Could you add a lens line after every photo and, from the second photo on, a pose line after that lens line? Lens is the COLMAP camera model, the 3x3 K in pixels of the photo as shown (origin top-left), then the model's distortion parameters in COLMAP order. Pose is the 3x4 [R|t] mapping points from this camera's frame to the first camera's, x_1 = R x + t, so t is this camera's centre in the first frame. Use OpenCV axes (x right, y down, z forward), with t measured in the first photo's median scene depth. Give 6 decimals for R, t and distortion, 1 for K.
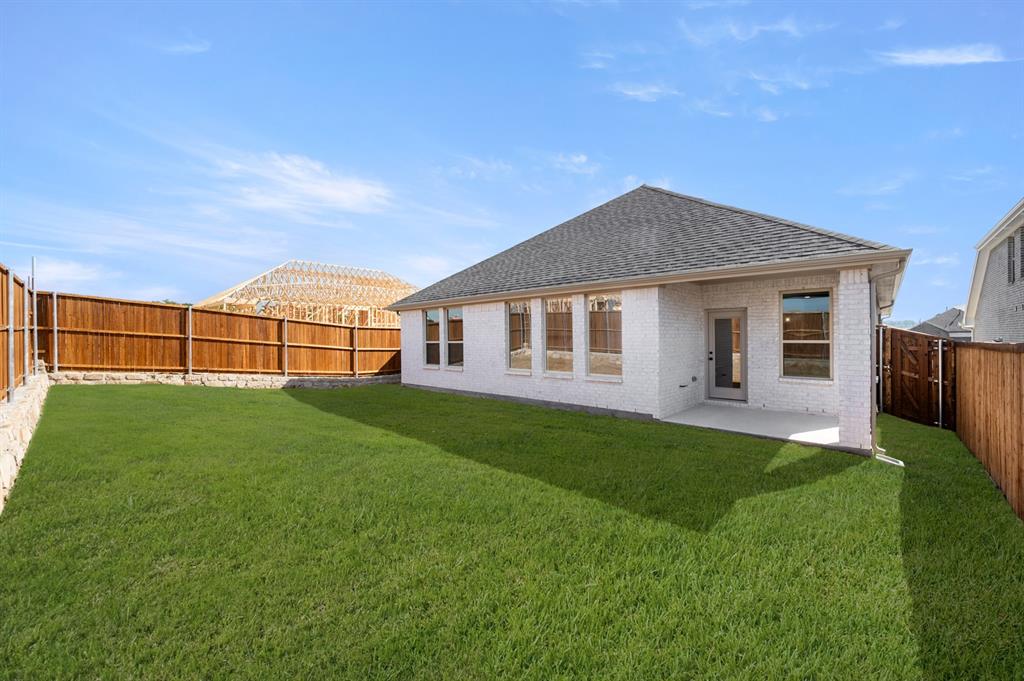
lens RADIAL K [[404.4, 0, 512.7], [0, 404.4, 336.3], [0, 0, 1]] dist [0.000889, 0.000339]
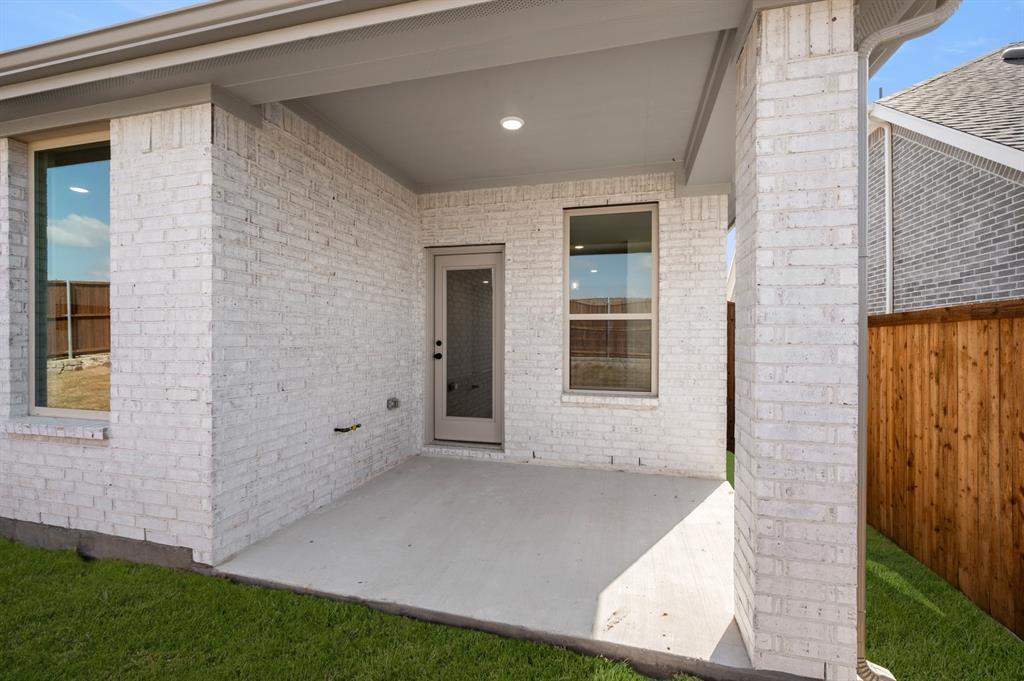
lens RADIAL K [[450.9, 0, 515.1], [0, 450.9, 338.0], [0, 0, 1]] dist [0.005938, -0.000109]
pose [[0.884630, 0.009823, 0.466190, 0.335253], [-0.010318, 0.999946, -0.001491, 0.035586], [-0.466179, -0.003491, 0.884683, 0.515876]]
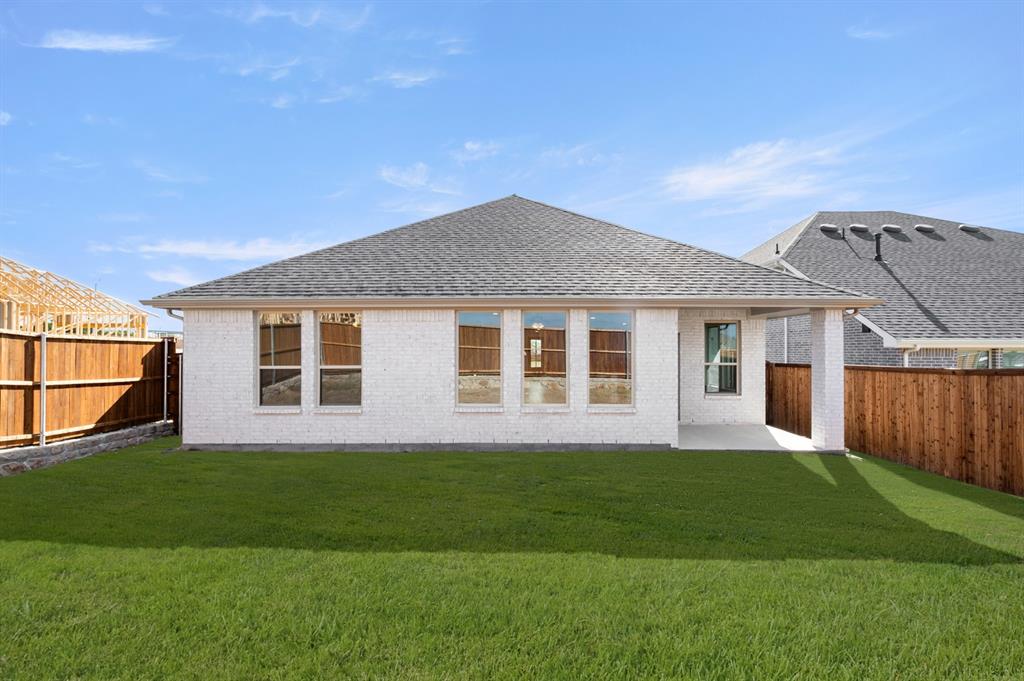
lens RADIAL K [[404.4, 0, 515.1], [0, 404.4, 351.1], [0, 0, 1]] dist [0.000889, 0.000339]
pose [[0.736281, 0.011855, 0.676572, -0.472981], [-0.008782, 0.999930, -0.007965, -0.009985], [-0.676619, -0.000077, 0.736334, 0.466817]]
